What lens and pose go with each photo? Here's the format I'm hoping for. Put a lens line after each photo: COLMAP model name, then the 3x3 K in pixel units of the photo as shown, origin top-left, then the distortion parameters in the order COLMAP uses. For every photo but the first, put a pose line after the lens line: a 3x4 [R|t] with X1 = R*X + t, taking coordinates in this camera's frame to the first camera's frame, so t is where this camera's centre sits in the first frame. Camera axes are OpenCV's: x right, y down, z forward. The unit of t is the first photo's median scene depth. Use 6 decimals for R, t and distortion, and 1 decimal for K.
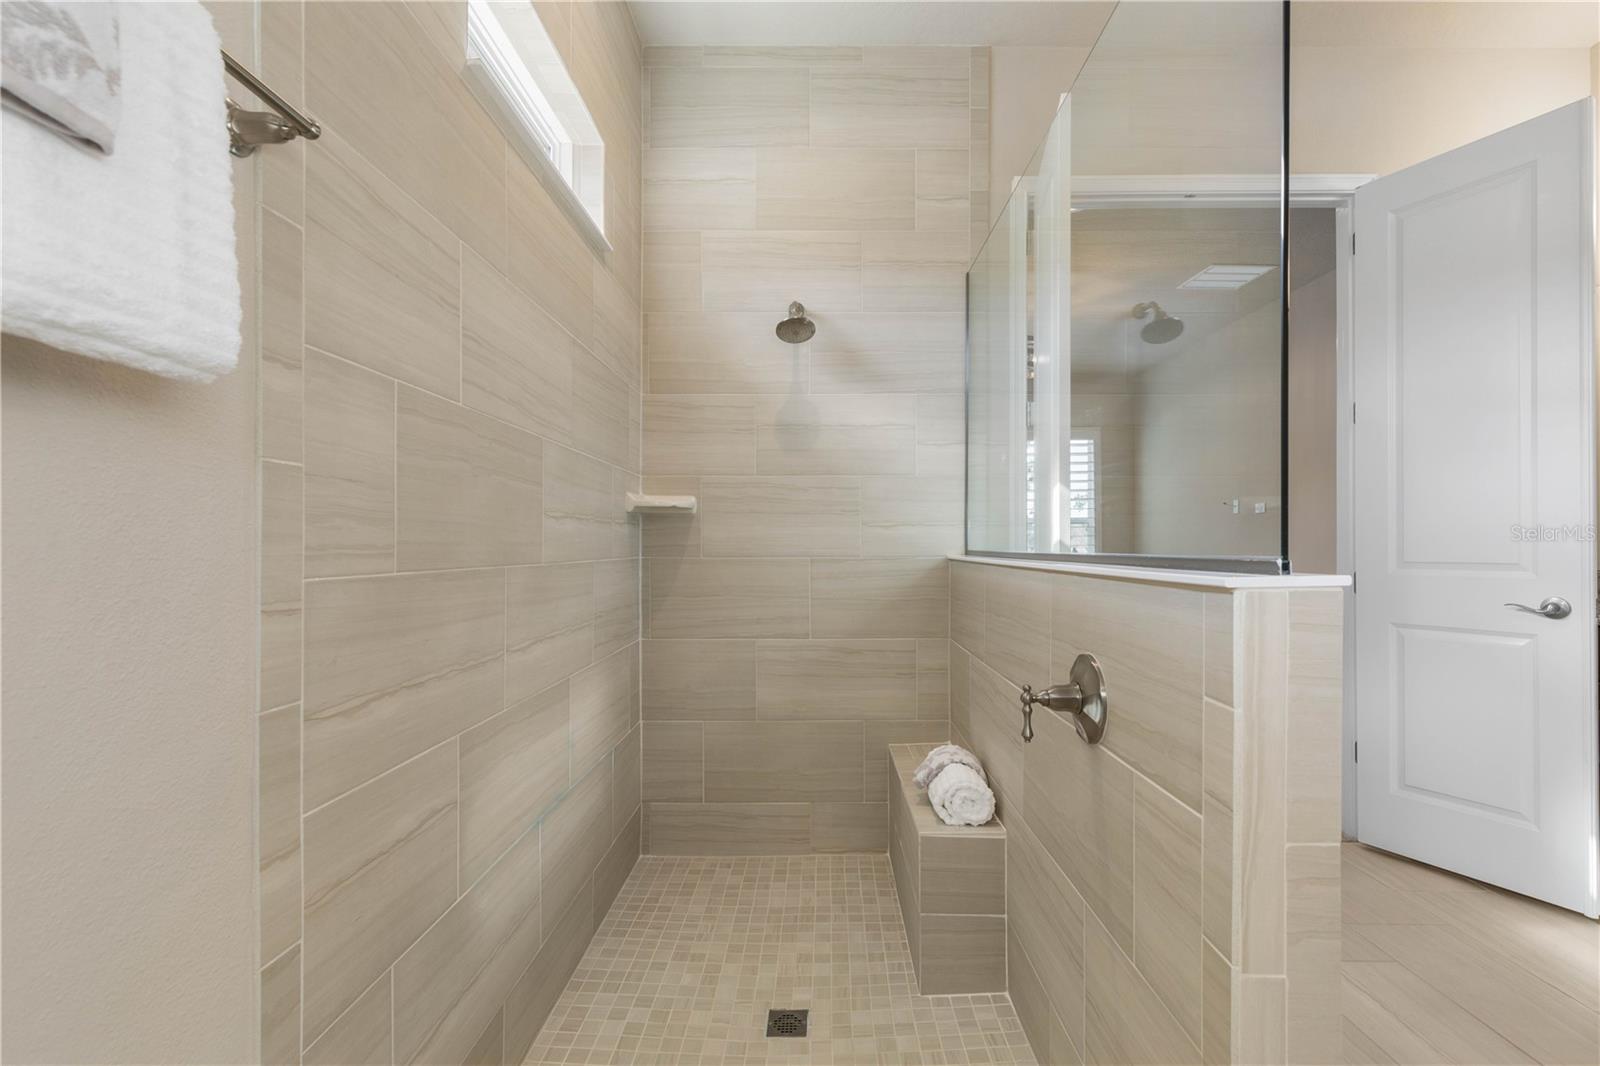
lens RADIAL K [[742.7, 0, 802.7], [0, 742.7, 542.5], [0, 0, 1]] dist [0.000783, -0.000909]
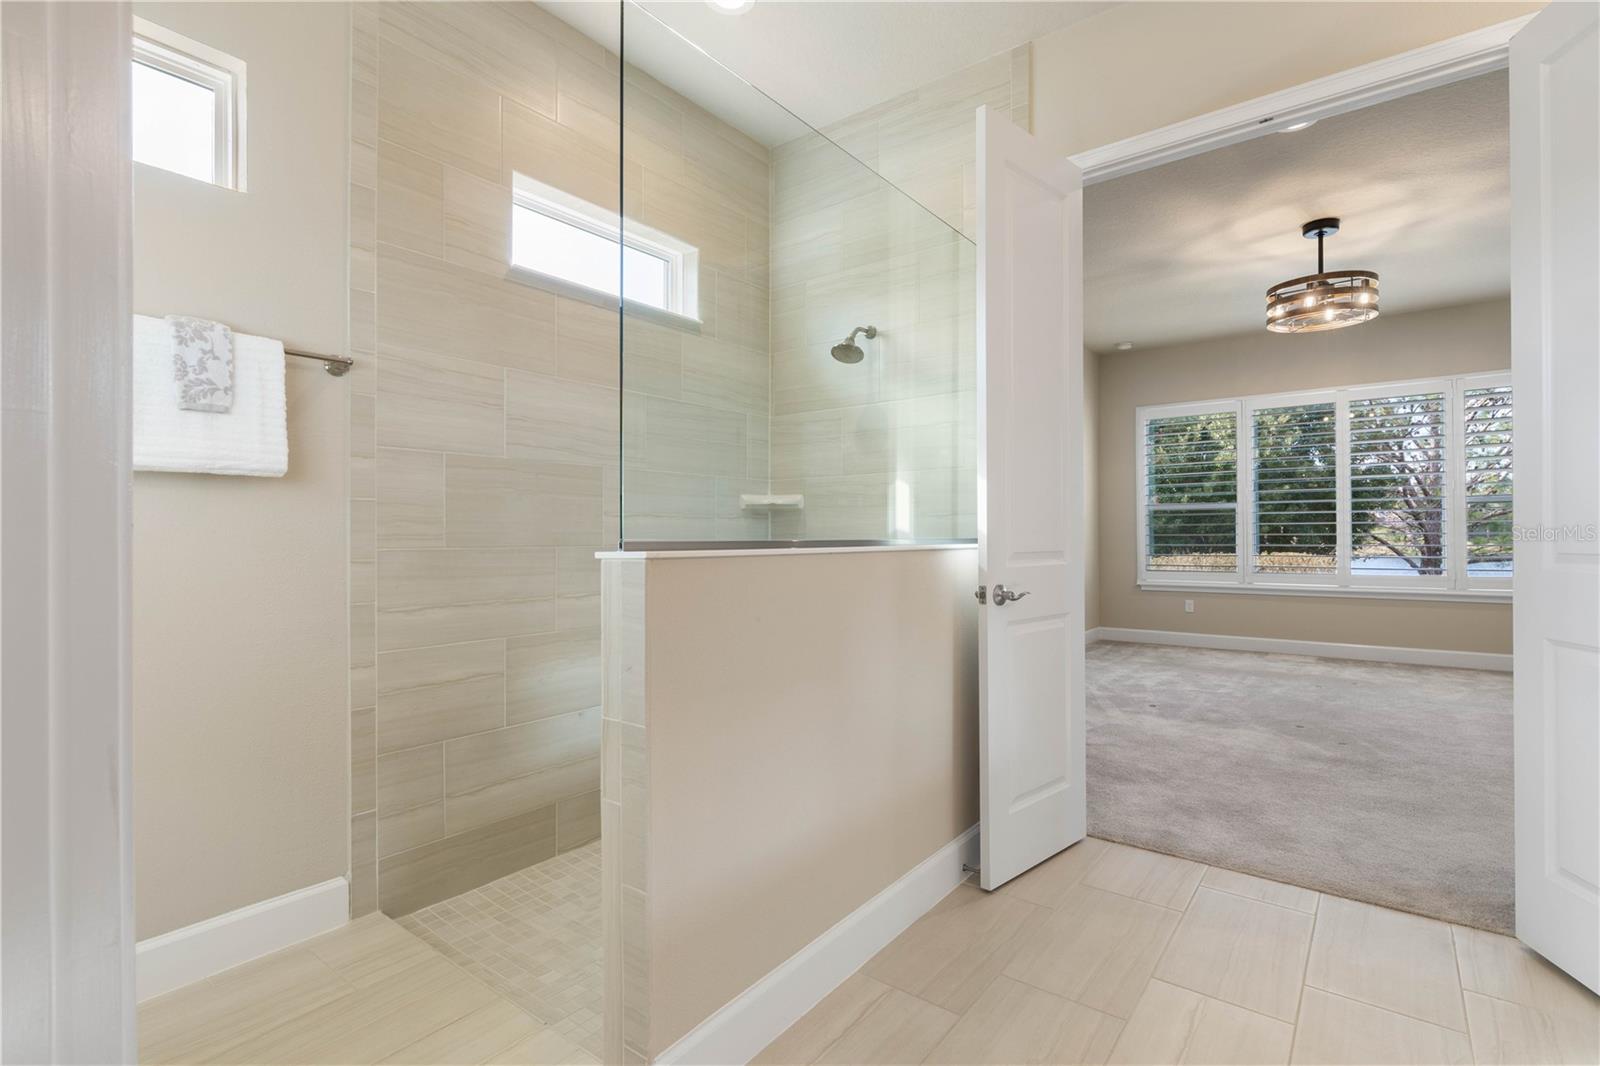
lens RADIAL K [[769.9, 0, 804.4], [0, 769.9, 531.2], [0, 0, 1]] dist [-0.006896, -0.000605]
pose [[0.784497, -0.005845, -0.620105, 1.268519], [0.004694, 0.999983, -0.003487, 0.006424], [0.620114, -0.000175, 0.784511, -0.026089]]
